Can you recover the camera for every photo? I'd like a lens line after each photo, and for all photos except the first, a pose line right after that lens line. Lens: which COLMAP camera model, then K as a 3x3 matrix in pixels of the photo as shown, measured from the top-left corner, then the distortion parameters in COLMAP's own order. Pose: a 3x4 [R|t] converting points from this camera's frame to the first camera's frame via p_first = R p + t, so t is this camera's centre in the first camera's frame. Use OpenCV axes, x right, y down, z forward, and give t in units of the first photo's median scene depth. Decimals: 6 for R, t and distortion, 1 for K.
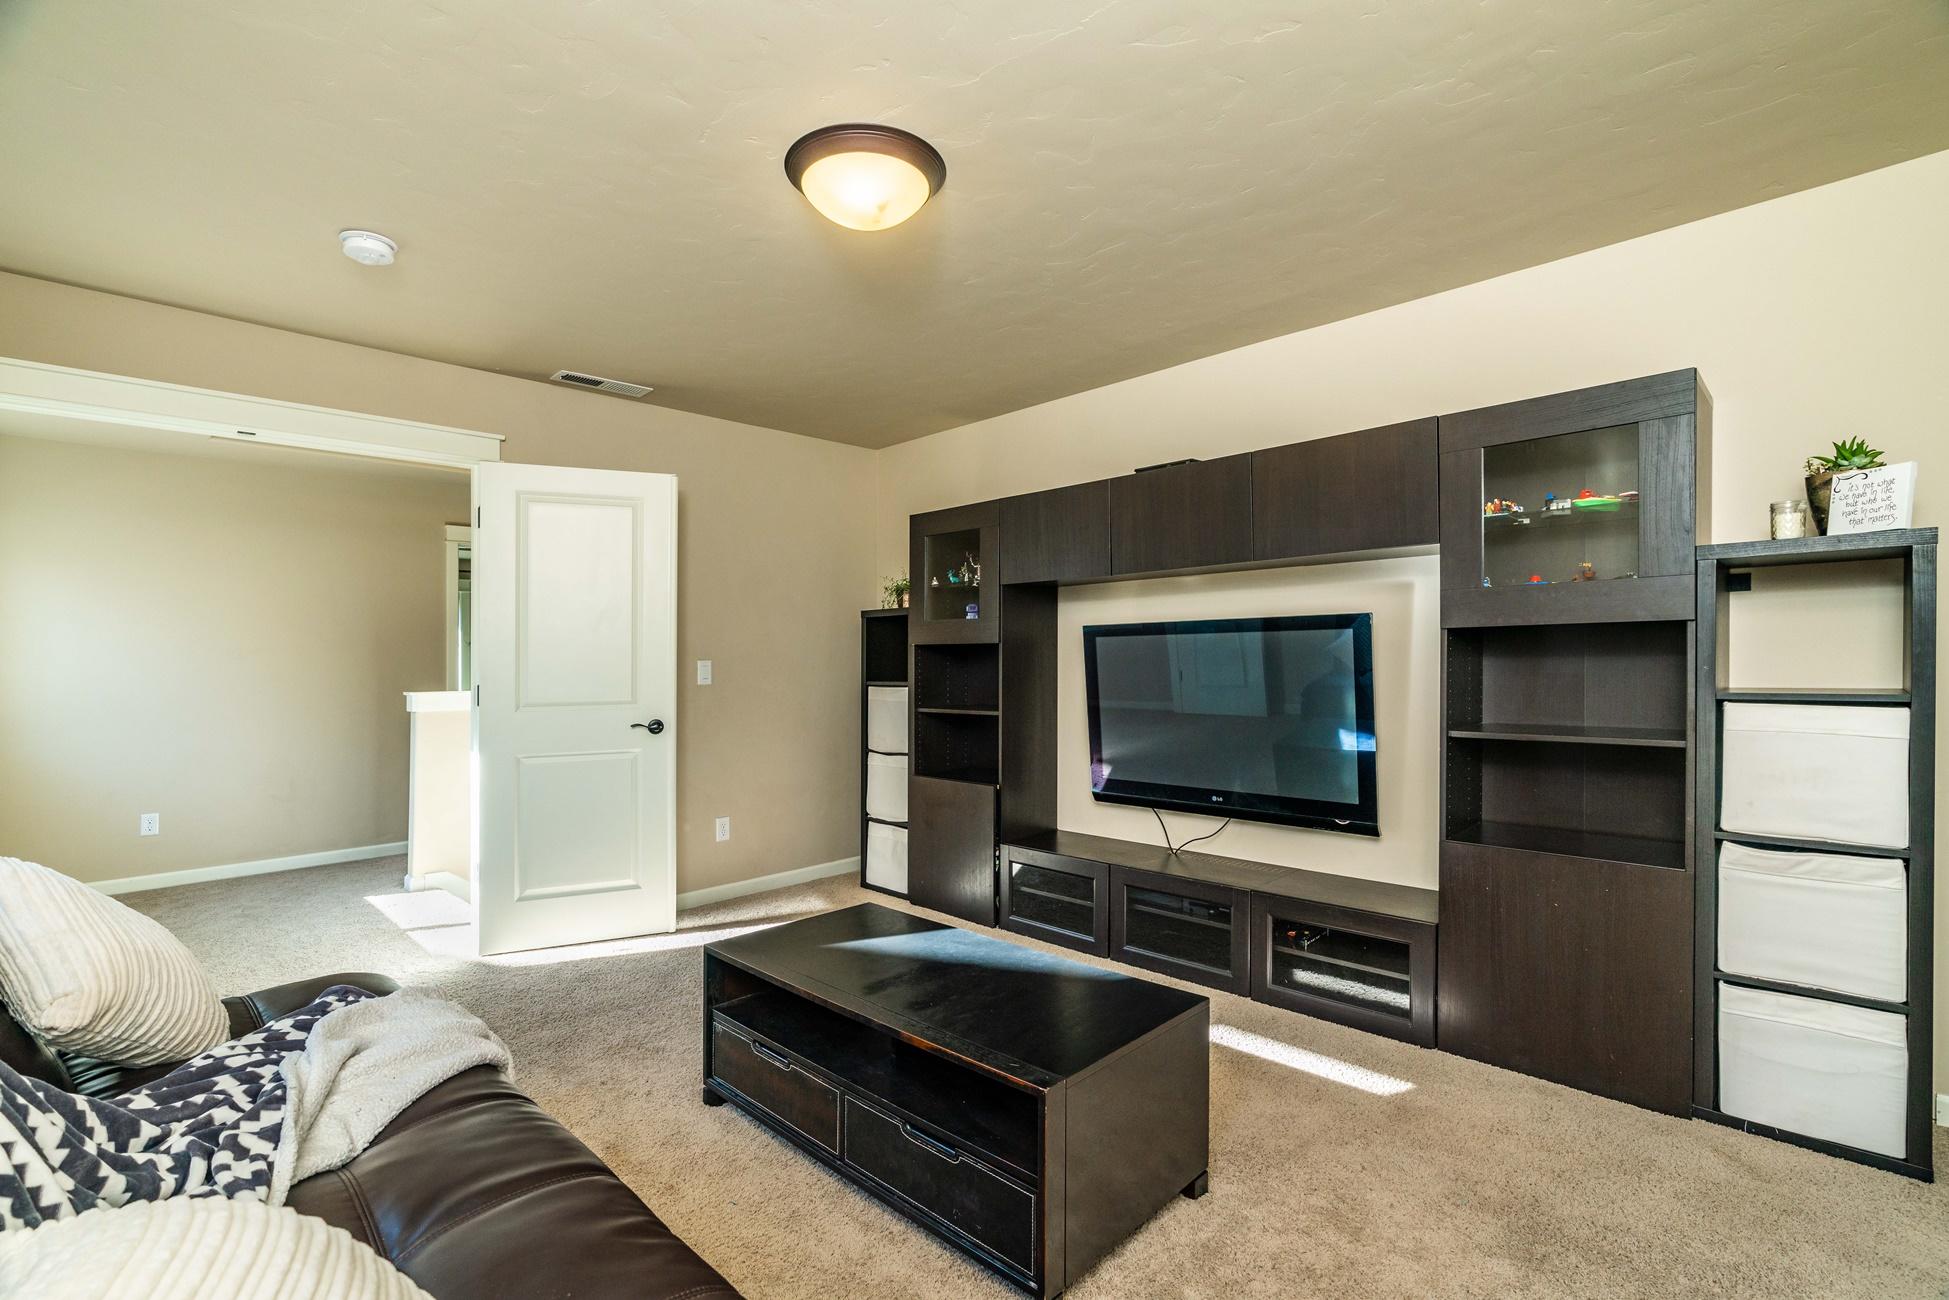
lens RADIAL K [[876.1, 0, 972.9], [0, 876.1, 639.7], [0, 0, 1]] dist [-0.001581, 0.000572]
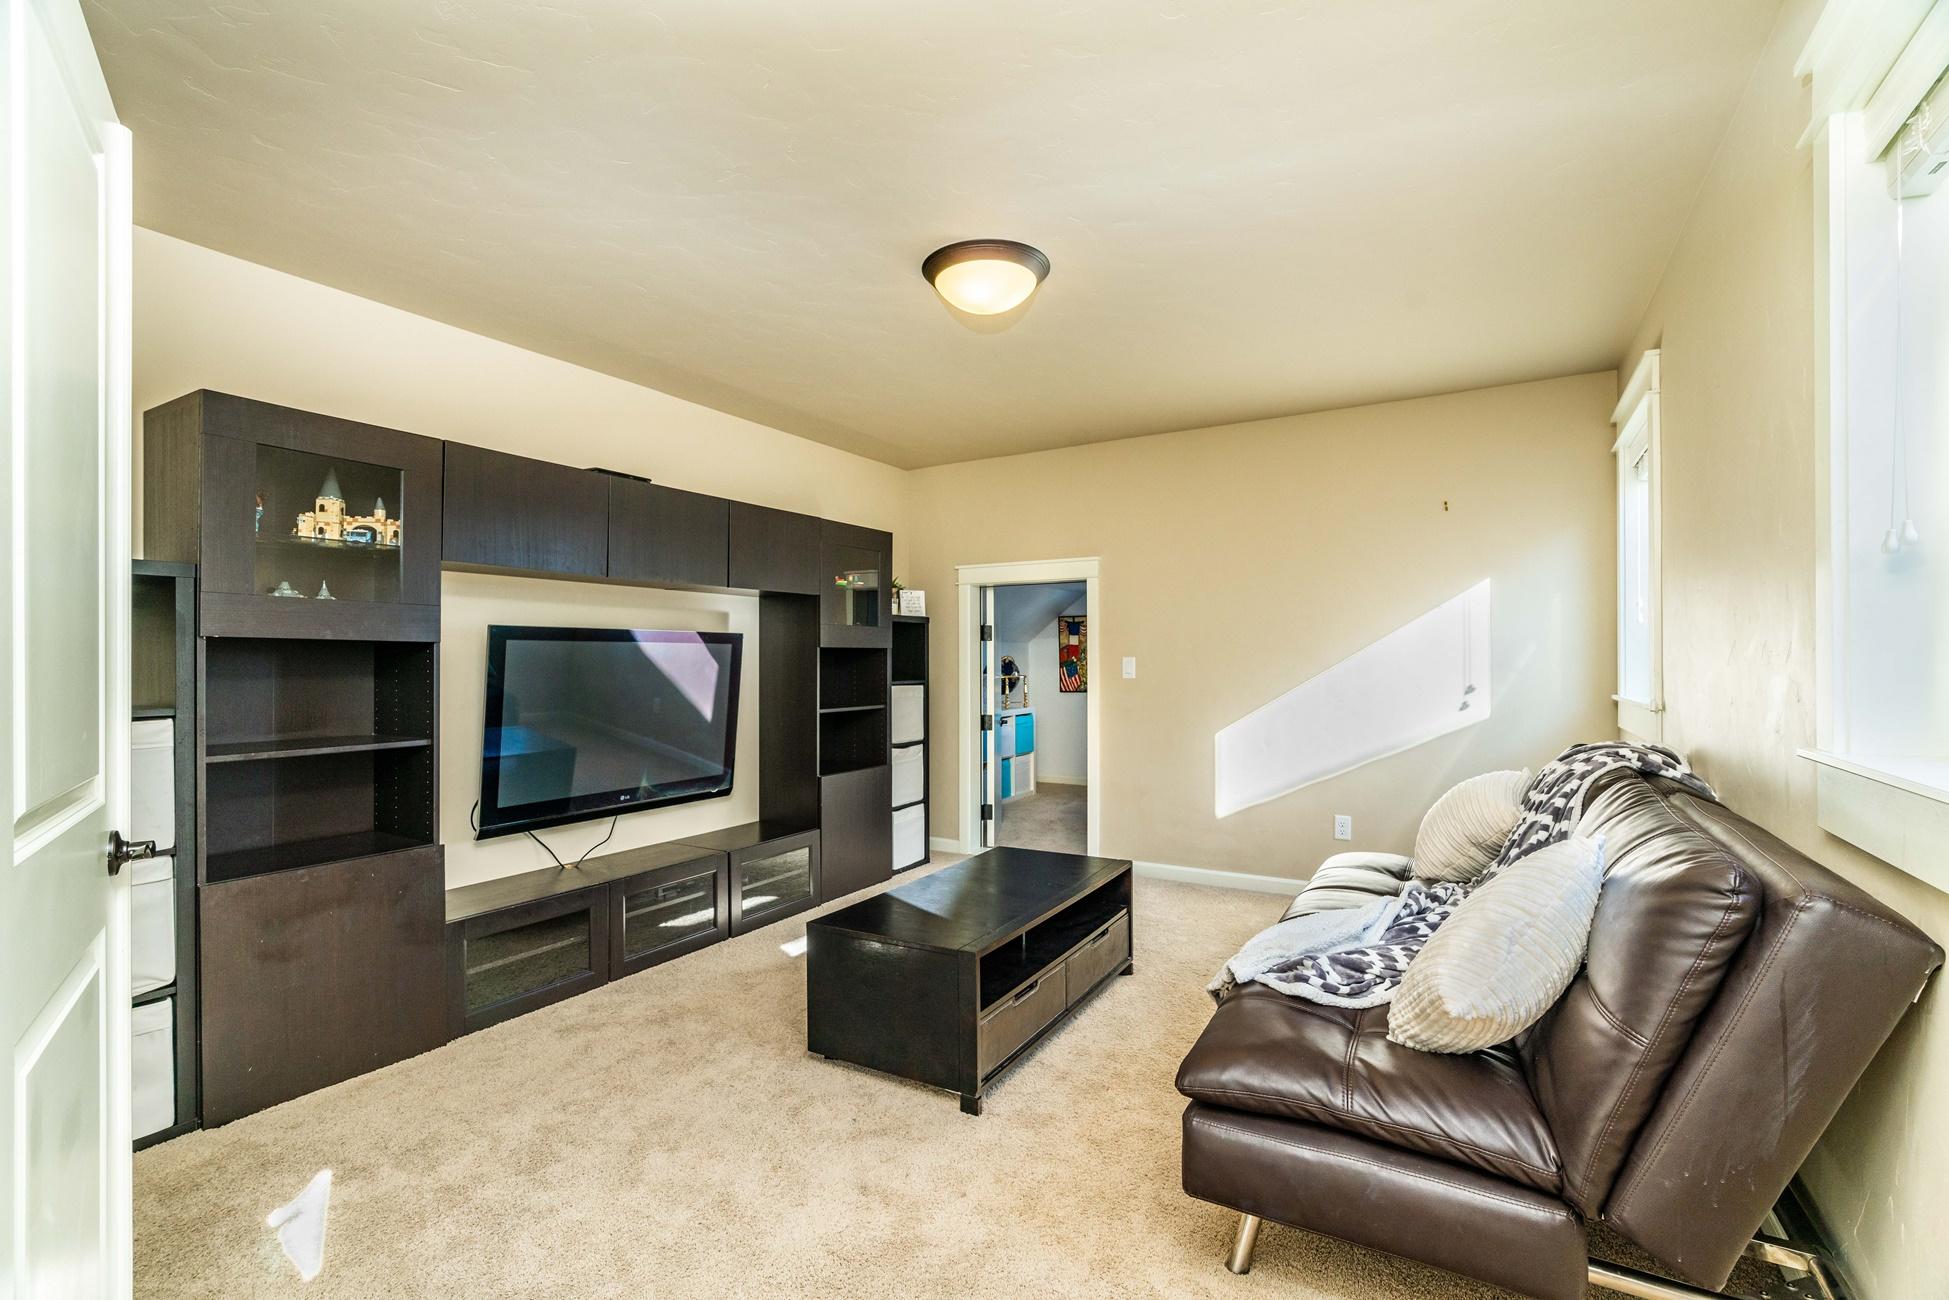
lens RADIAL K [[880.7, 0, 970.6], [0, 880.7, 642.9], [0, 0, 1]] dist [-0.004052, -0.000063]
pose [[-0.229260, 0.033890, 0.972775, -0.979266], [-0.011290, 0.999234, -0.037473, 0.032877], [-0.973300, -0.019574, -0.228702, 0.951267]]
